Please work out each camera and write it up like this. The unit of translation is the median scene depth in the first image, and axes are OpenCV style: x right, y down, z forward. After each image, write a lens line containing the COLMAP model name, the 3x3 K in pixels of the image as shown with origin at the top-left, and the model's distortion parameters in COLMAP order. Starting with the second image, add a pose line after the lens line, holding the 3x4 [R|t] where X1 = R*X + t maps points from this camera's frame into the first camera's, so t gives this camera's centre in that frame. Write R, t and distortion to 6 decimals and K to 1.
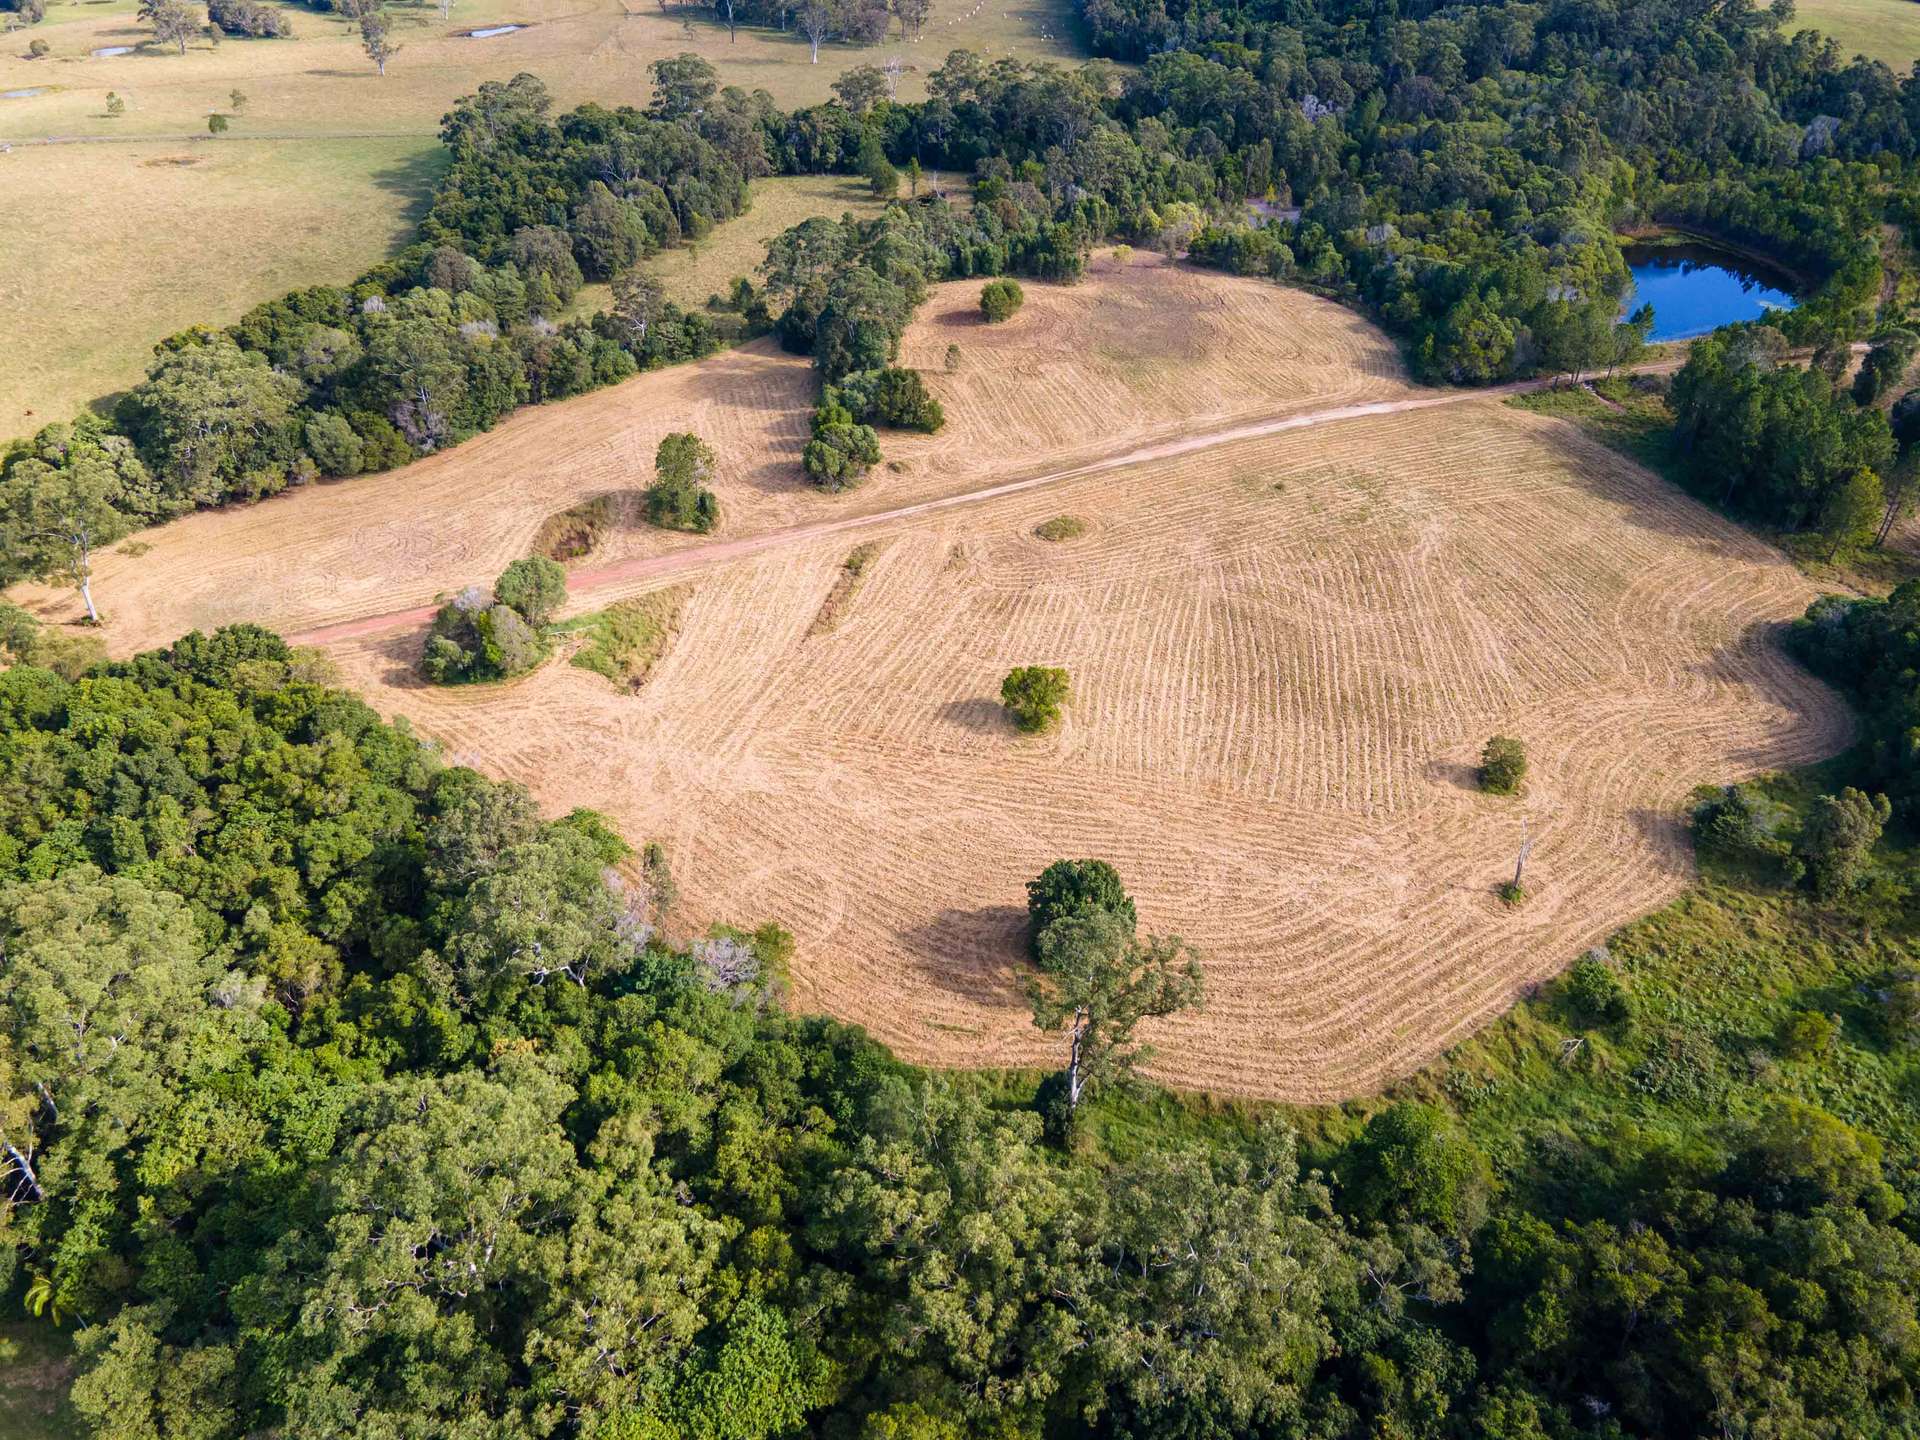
lens RADIAL K [[1406.7, 0, 961.3], [0, 1406.7, 711.5], [0, 0, 1]] dist [0.031862, 0.028538]
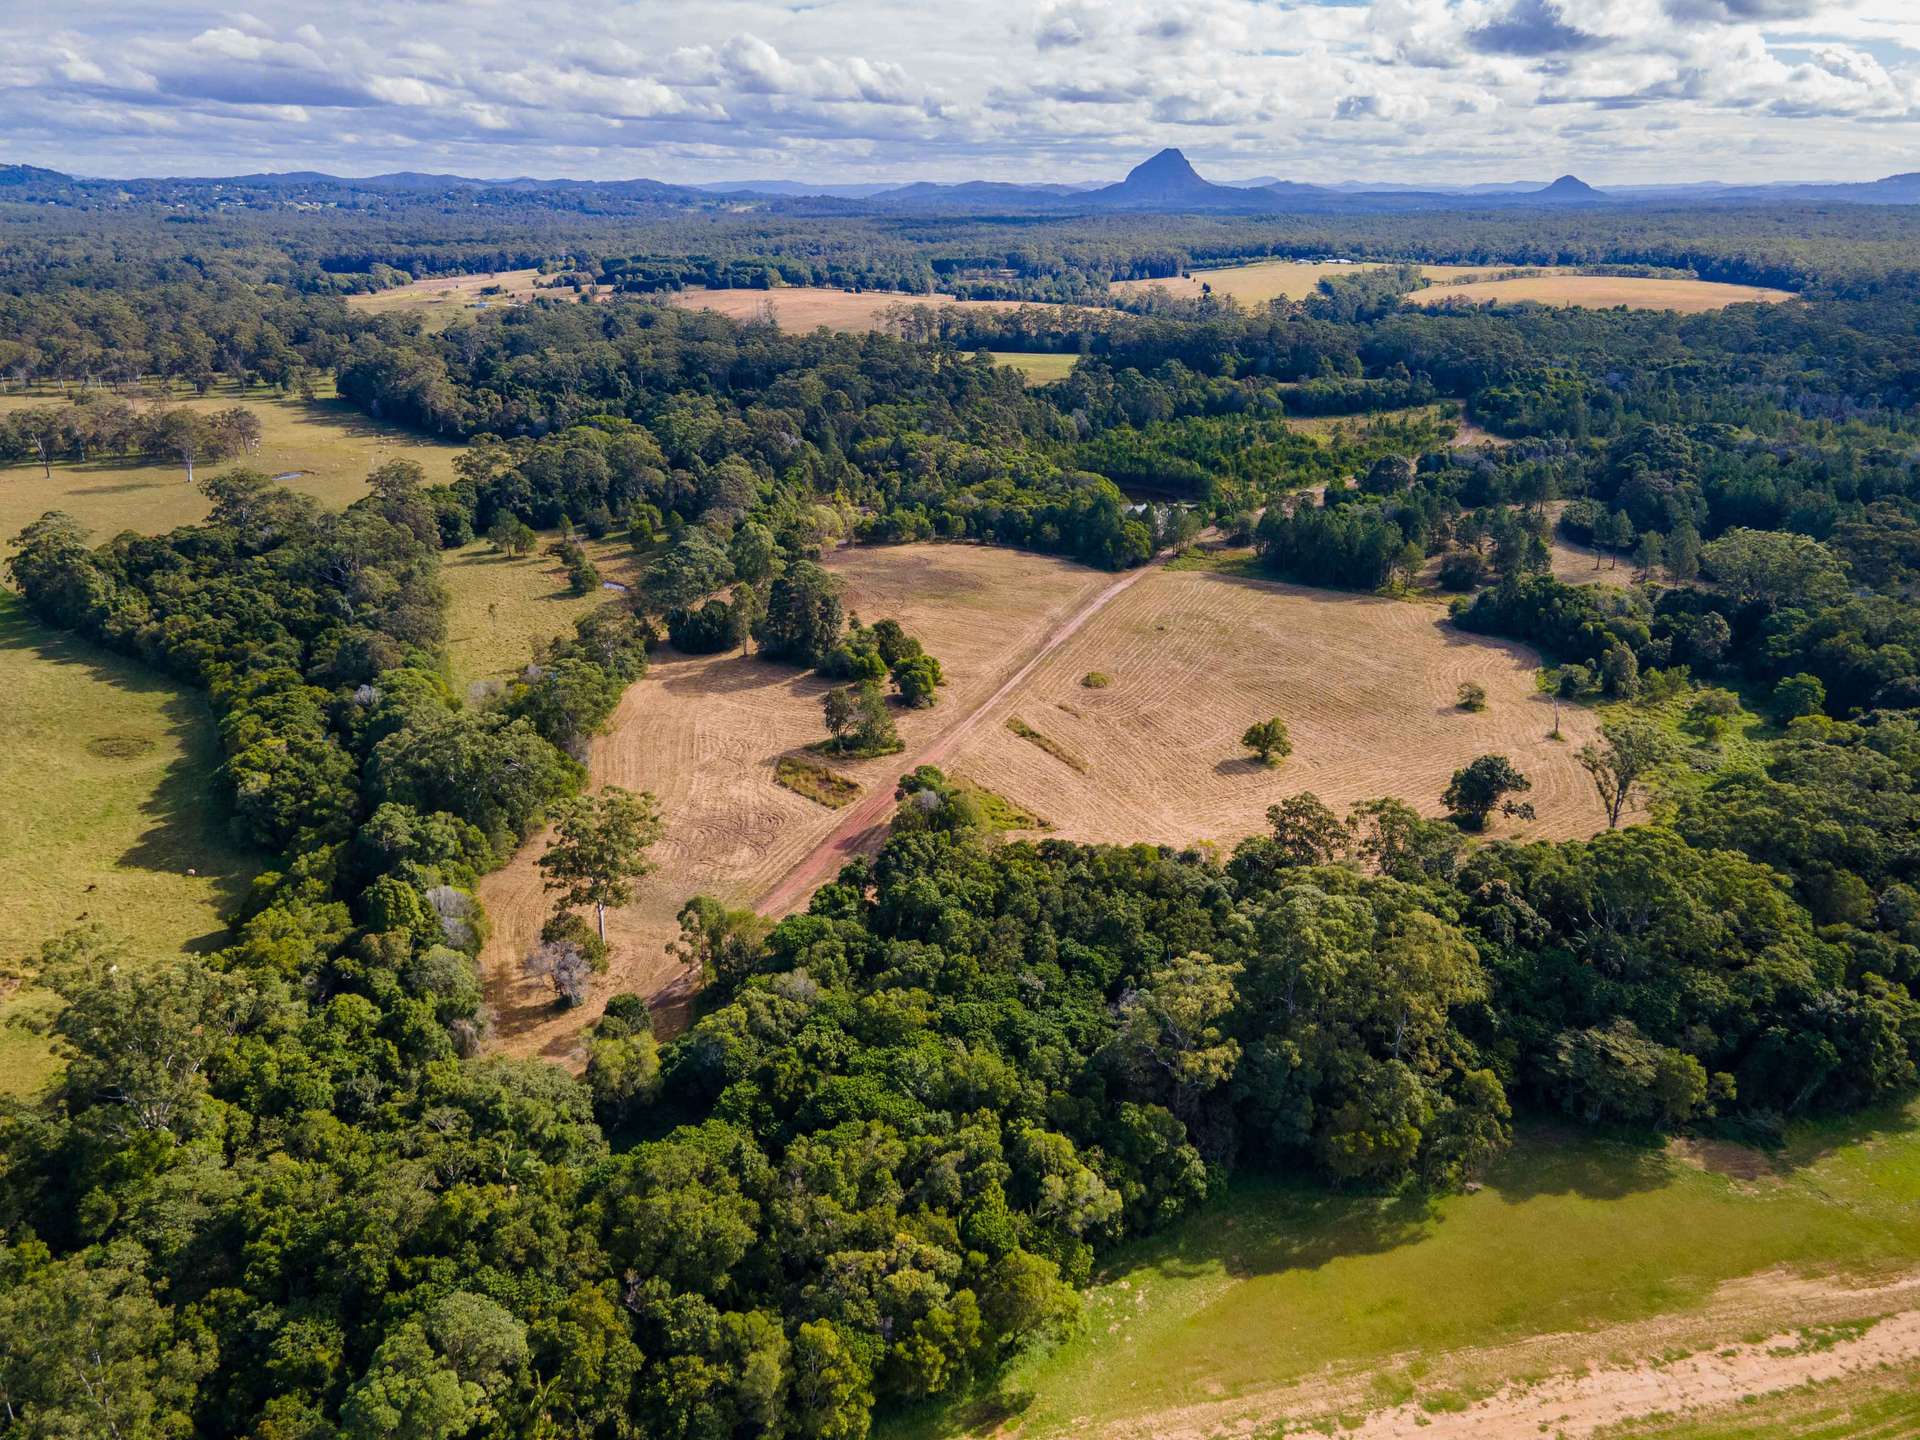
lens RADIAL K [[1406.7, 0, 958.7], [0, 1406.7, 719.7], [0, 0, 1]] dist [0.031862, 0.028538]
pose [[0.727476, -0.246220, 0.640433, -0.731697], [0.393315, 0.914462, -0.095197, -0.011221], [-0.562212, 0.321146, 0.762091, 0.015185]]
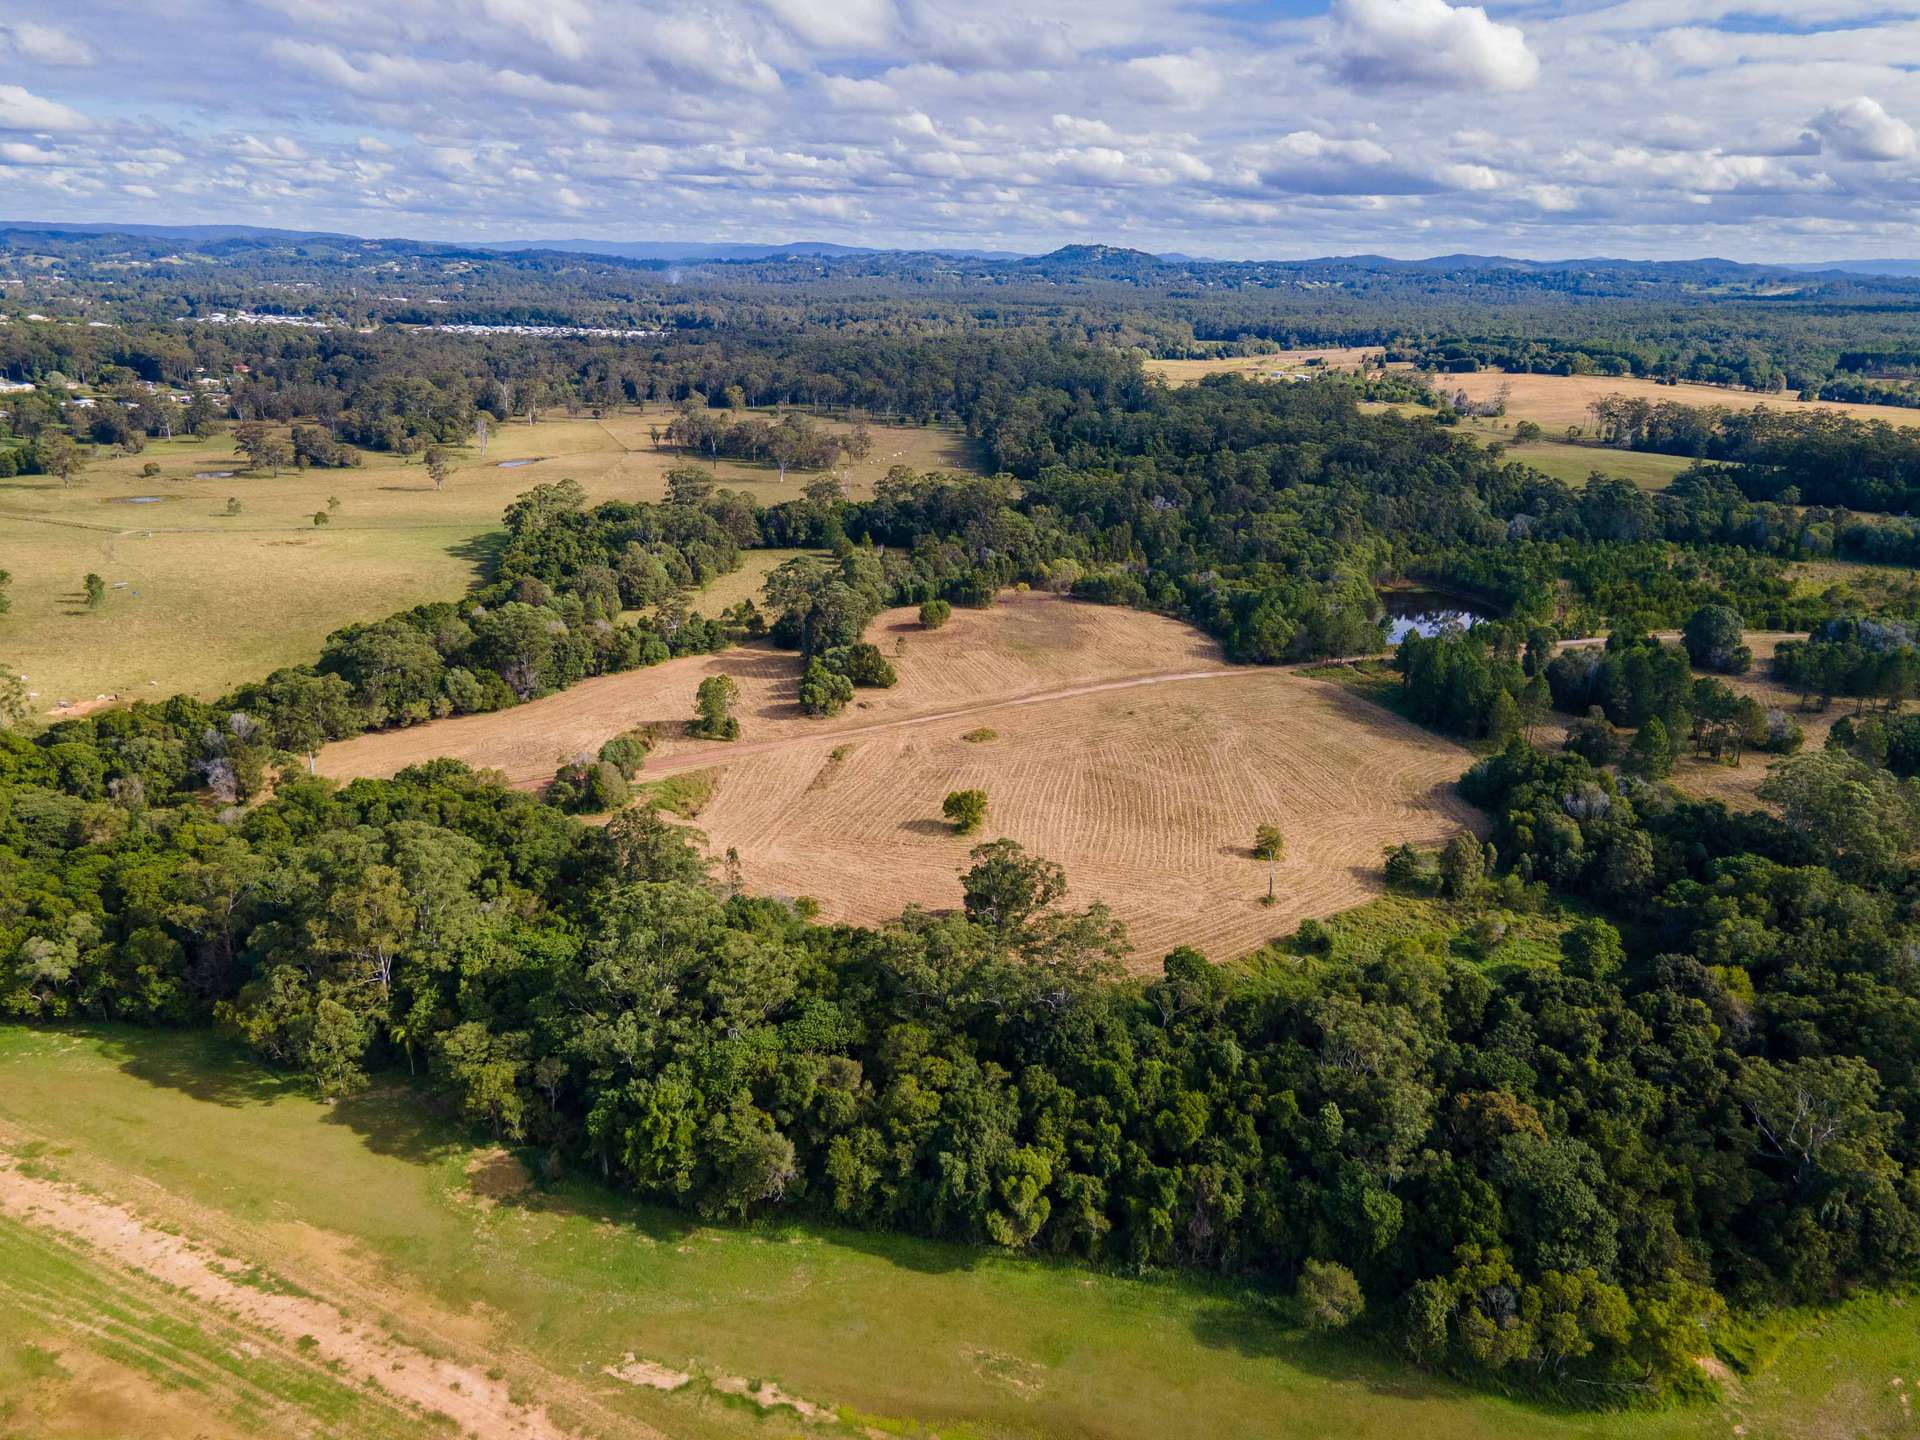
lens RADIAL K [[1406.7, 0, 955.2], [0, 1406.7, 728.3], [0, 0, 1]] dist [0.031862, 0.028538]
pose [[0.998733, -0.001153, 0.050303, -0.021405], [0.015129, 0.960359, -0.278356, 0.204044], [-0.047988, 0.278764, 0.959160, -0.295652]]
